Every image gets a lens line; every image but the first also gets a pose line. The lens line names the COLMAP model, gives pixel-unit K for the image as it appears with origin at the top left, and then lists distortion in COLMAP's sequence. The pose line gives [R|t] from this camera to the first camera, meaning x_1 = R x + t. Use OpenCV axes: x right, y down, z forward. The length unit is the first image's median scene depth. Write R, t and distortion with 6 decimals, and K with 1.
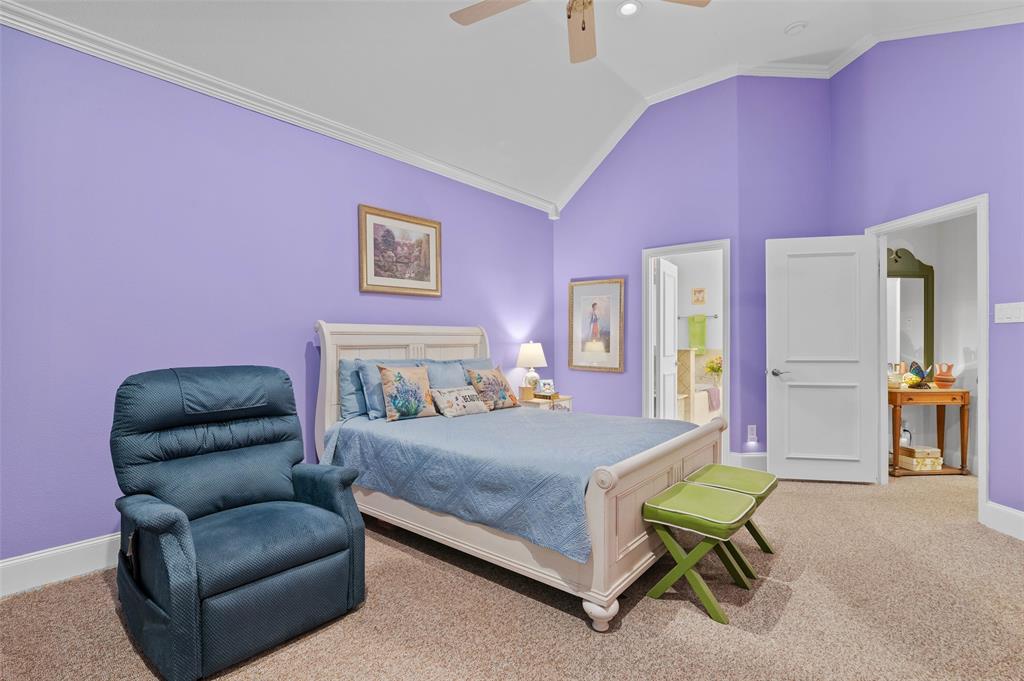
lens RADIAL K [[474.3, 0, 509.8], [0, 474.3, 346.1], [0, 0, 1]] dist [-0.008383, -0.000073]
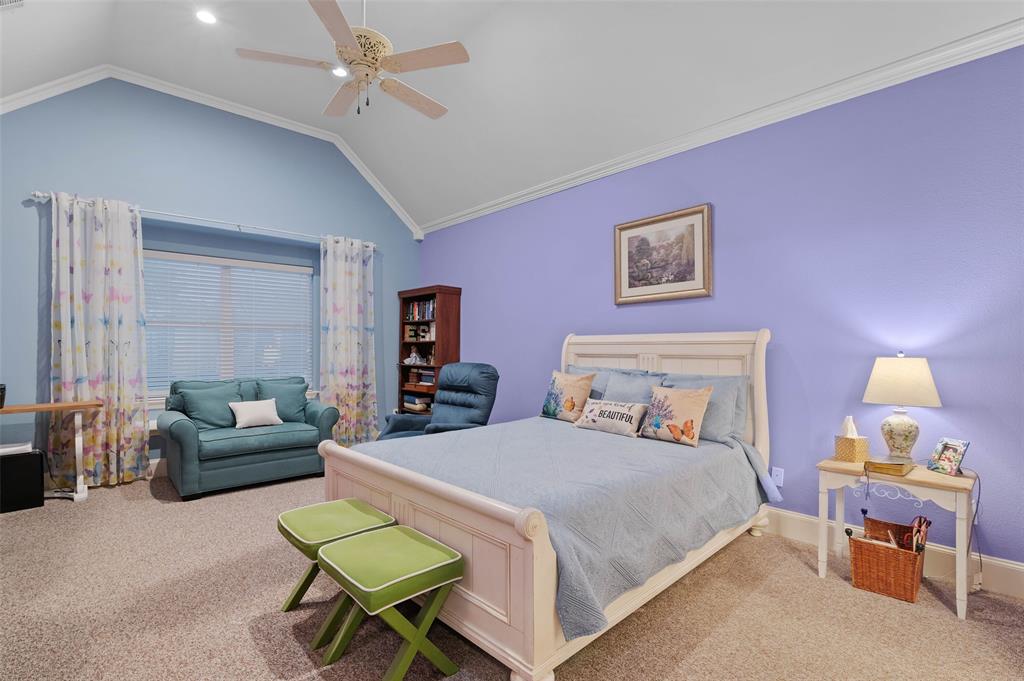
lens RADIAL K [[474.3, 0, 509.8], [0, 474.3, 346.1], [0, 0, 1]] dist [-0.008383, -0.000073]
pose [[-0.113568, -0.003229, -0.993525, 0.766362], [-0.015260, 0.999882, -0.001506, -0.013956], [0.993413, 0.014991, -0.113604, 0.844750]]
